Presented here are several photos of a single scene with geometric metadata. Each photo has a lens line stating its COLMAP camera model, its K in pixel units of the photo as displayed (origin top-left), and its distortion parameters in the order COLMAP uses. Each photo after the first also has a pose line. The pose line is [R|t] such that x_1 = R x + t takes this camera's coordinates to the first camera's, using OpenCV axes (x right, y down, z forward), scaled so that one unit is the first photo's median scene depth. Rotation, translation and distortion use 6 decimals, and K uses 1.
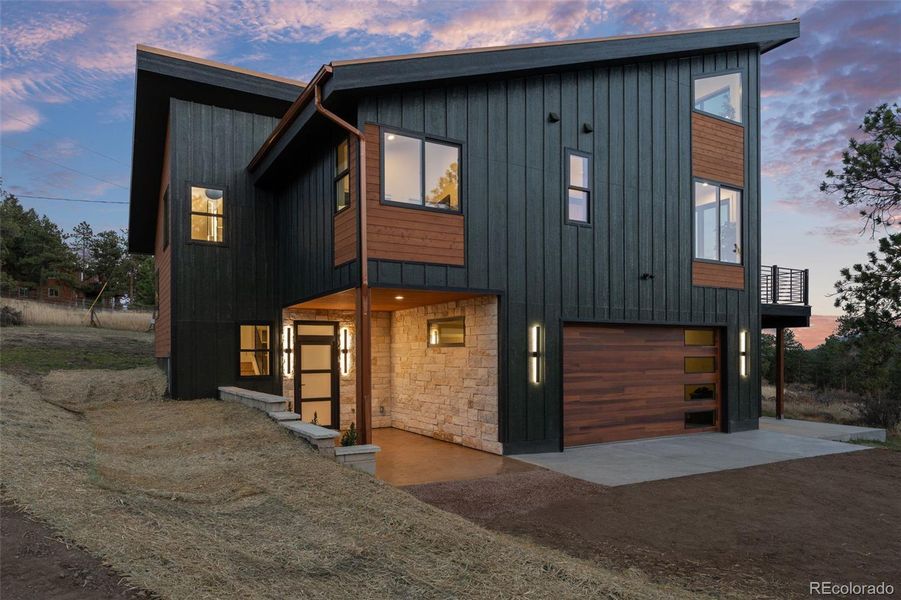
lens RADIAL K [[579.6, 0, 449.8], [0, 579.6, 357.4], [0, 0, 1]] dist [0.001442, 0.000338]
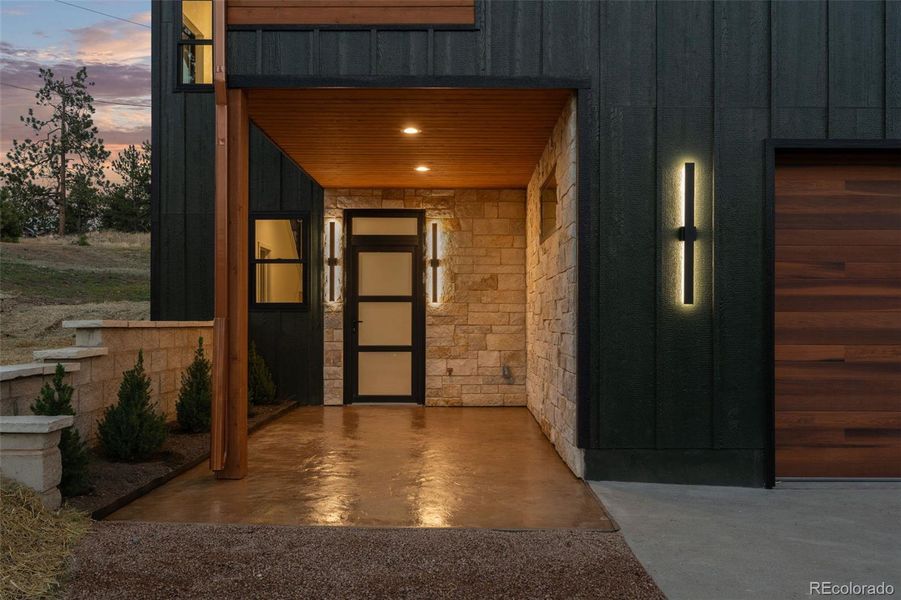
lens RADIAL K [[817.6, 0, 451.6], [0, 817.6, 318.0], [0, 0, 1]] dist [-0.004418, -0.004564]
pose [[0.865493, 0.008674, -0.500845, 0.232627], [-0.009172, 0.999957, 0.001467, 0.042167], [0.500836, 0.003324, 0.865536, 0.349740]]
